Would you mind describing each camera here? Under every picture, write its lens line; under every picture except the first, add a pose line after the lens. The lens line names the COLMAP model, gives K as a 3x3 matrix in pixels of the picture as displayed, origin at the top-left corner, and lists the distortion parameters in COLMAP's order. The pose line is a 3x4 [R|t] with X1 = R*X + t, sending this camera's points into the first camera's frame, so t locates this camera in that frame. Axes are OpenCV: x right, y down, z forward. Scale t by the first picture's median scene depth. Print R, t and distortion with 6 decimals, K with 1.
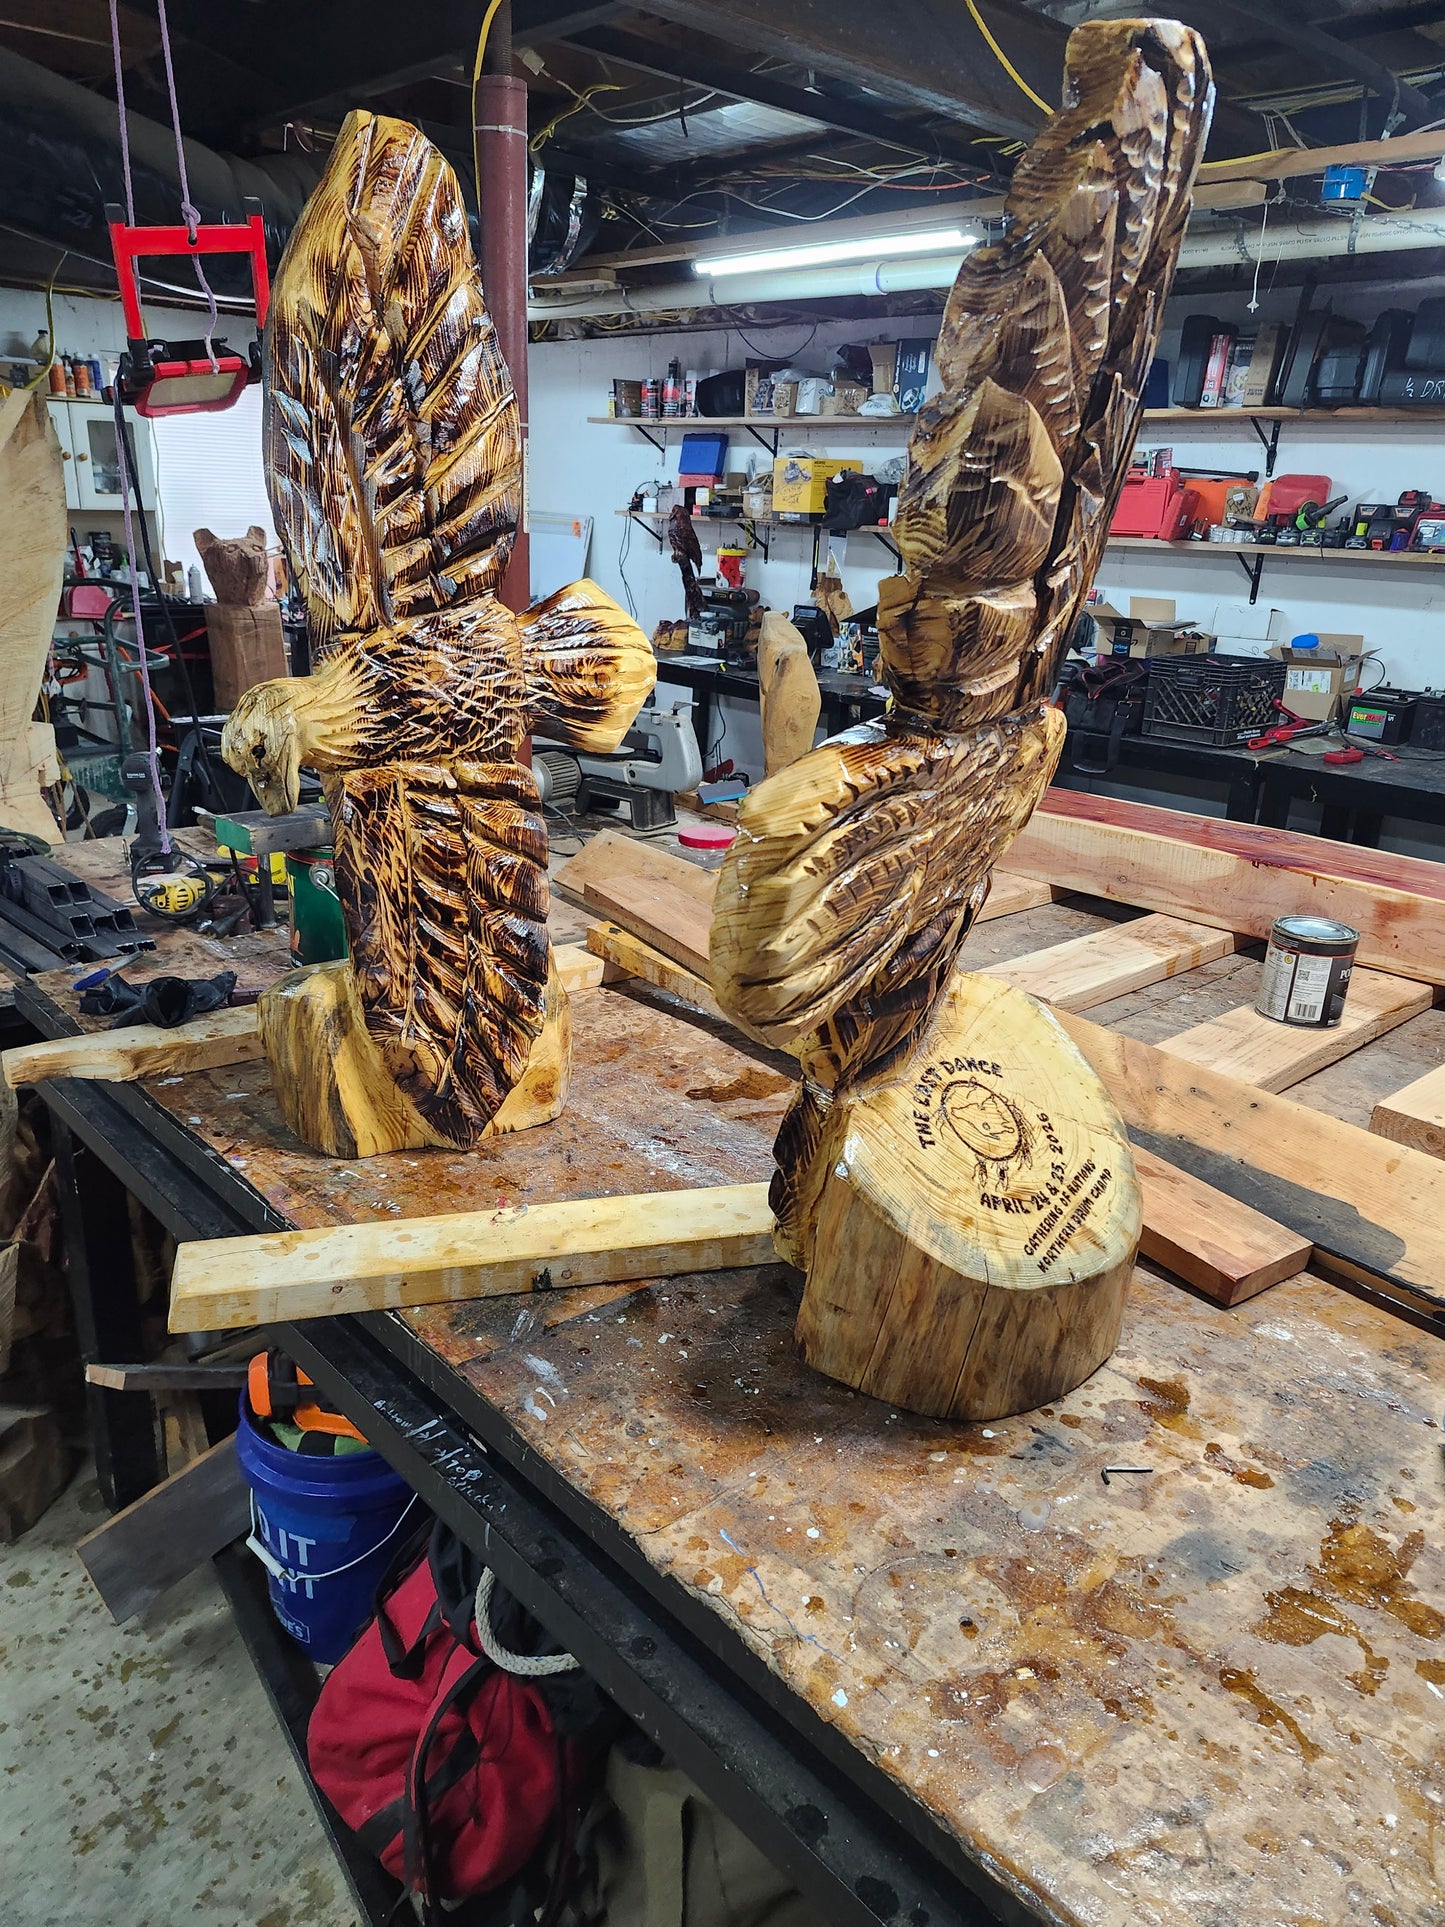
lens RADIAL K [[1338.8, 0, 722.5], [0, 1338.8, 963.5], [0, 0, 1]] dist [0.135527, -0.181291]
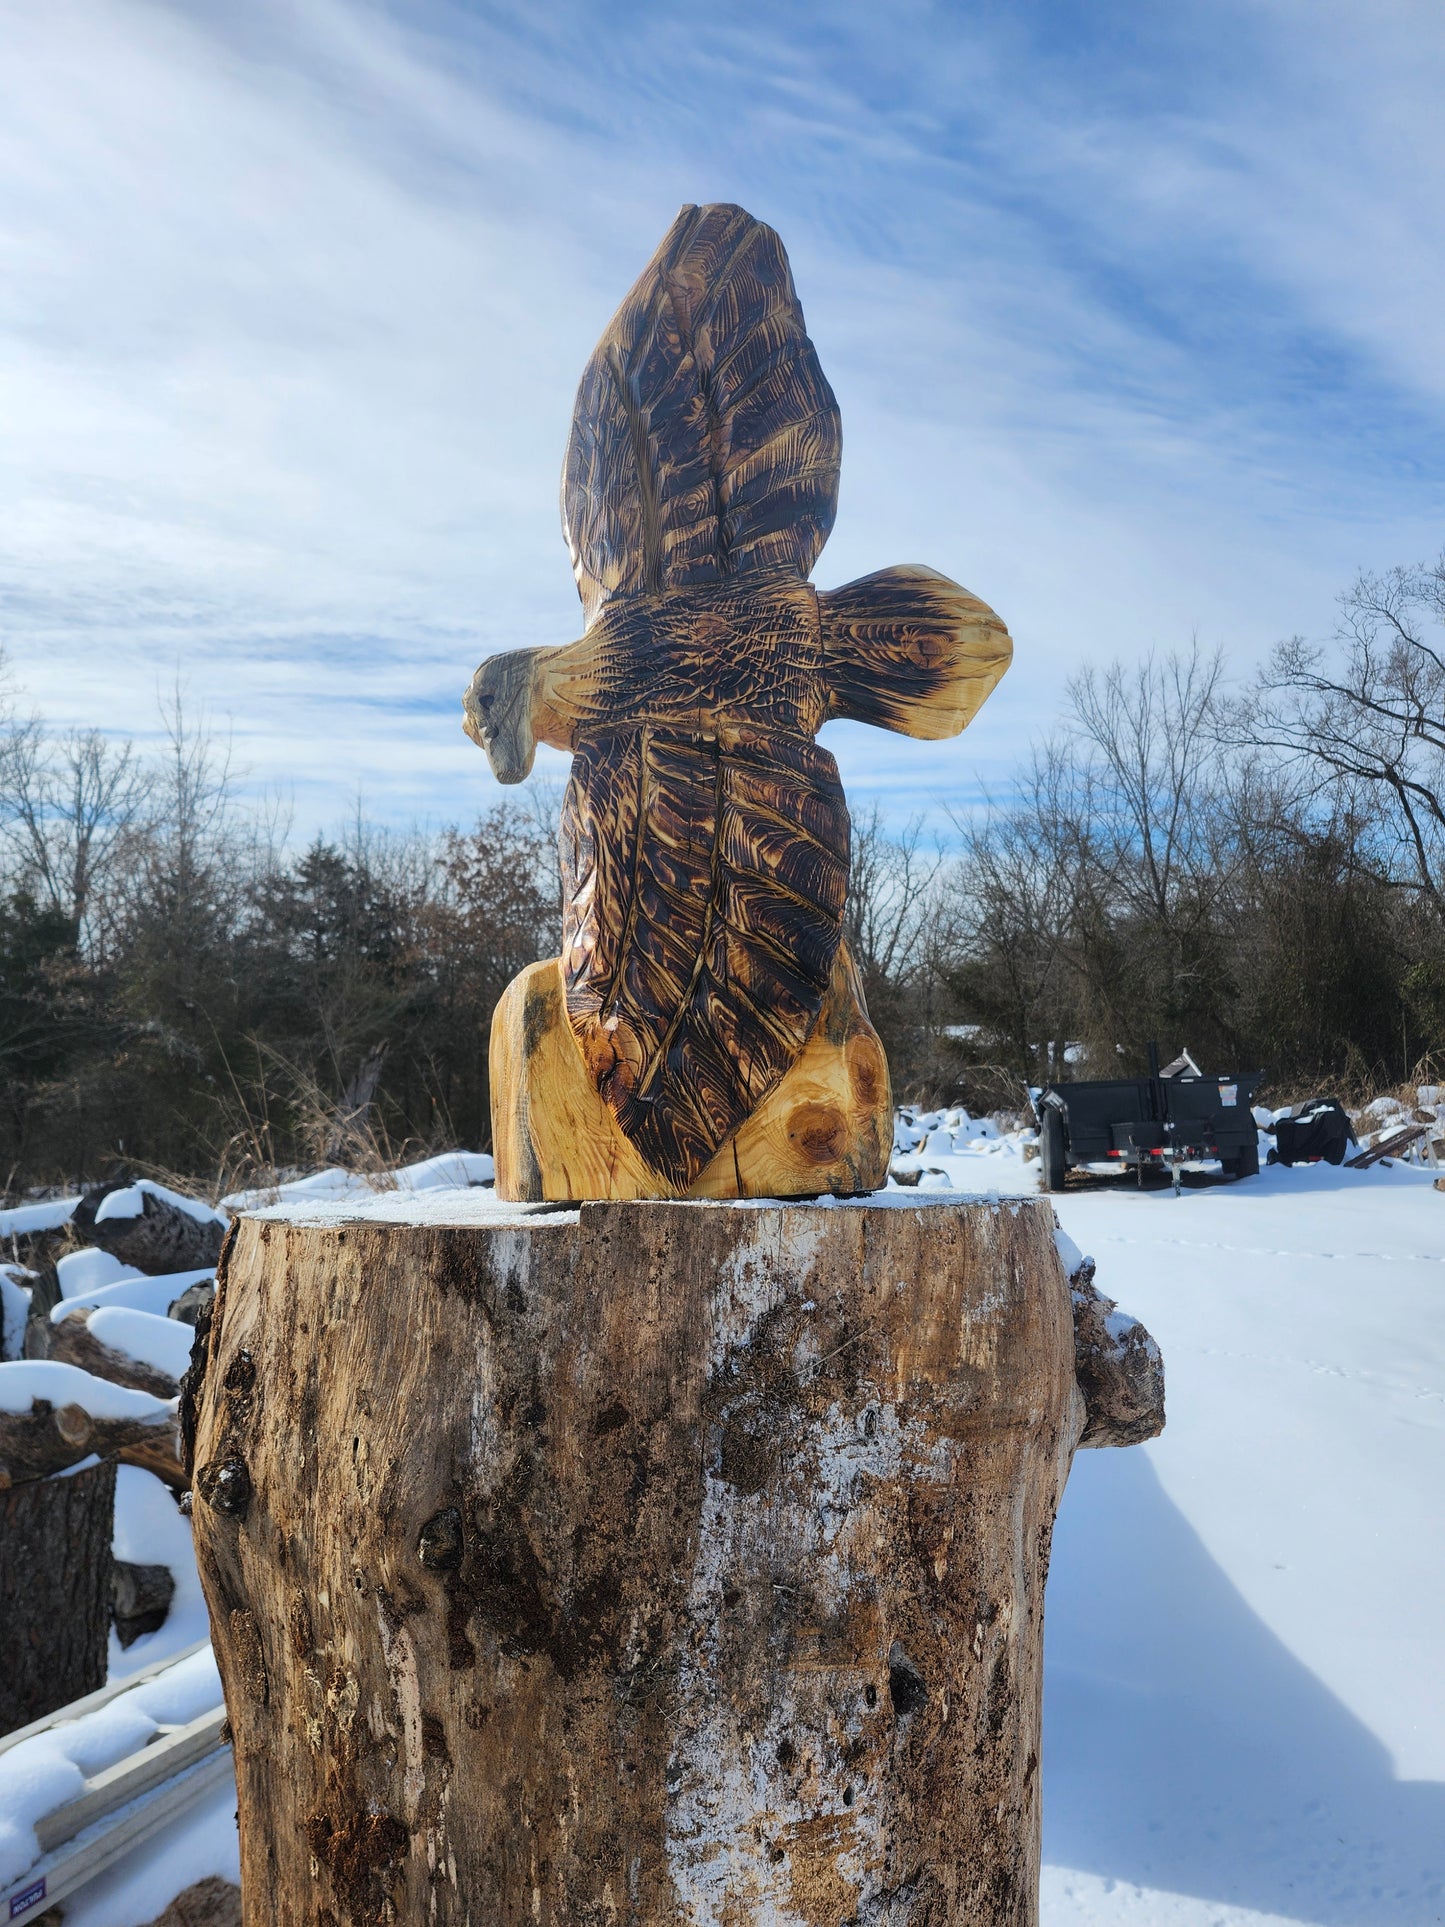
lens RADIAL K [[1338.8, 0, 722.5], [0, 1338.8, 963.5], [0, 0, 1]] dist [0.135527, -0.181291]
pose [[0.873480, -0.141309, -0.465902, 0.157283], [-0.100927, 0.883609, -0.457219, 0.348013], [0.476285, 0.446394, 0.757552, 0.461363]]
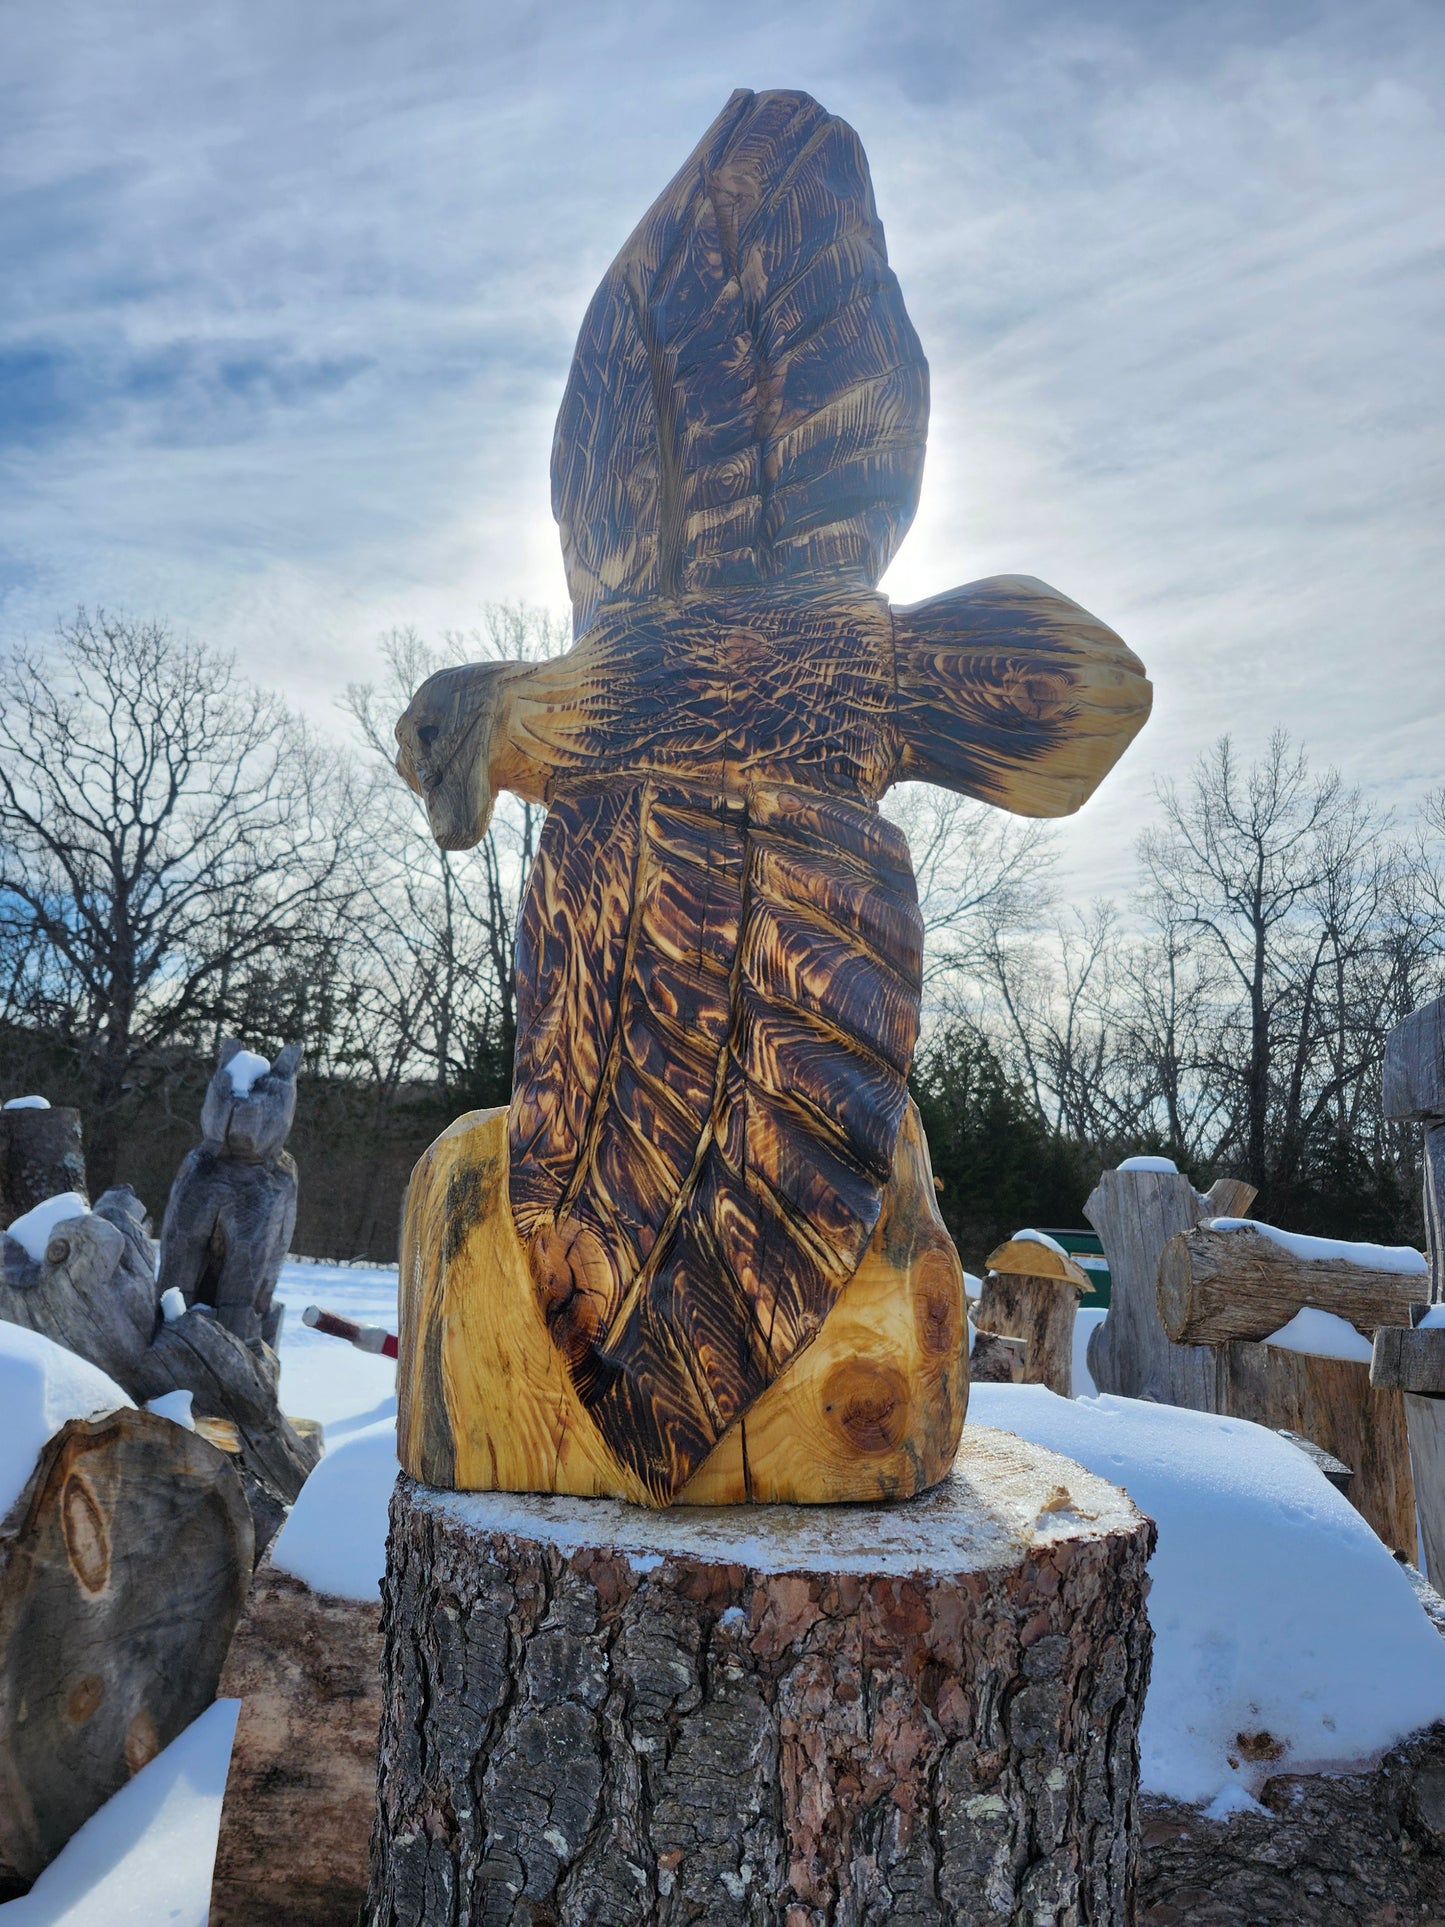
lens RADIAL K [[1338.8, 0, 722.5], [0, 1338.8, 963.5], [0, 0, 1]] dist [0.135527, -0.181291]
pose [[0.882123, -0.088814, -0.462571, 0.050934], [-0.148030, 0.880029, -0.451260, 0.184232], [0.447154, 0.466542, 0.763146, 0.595579]]
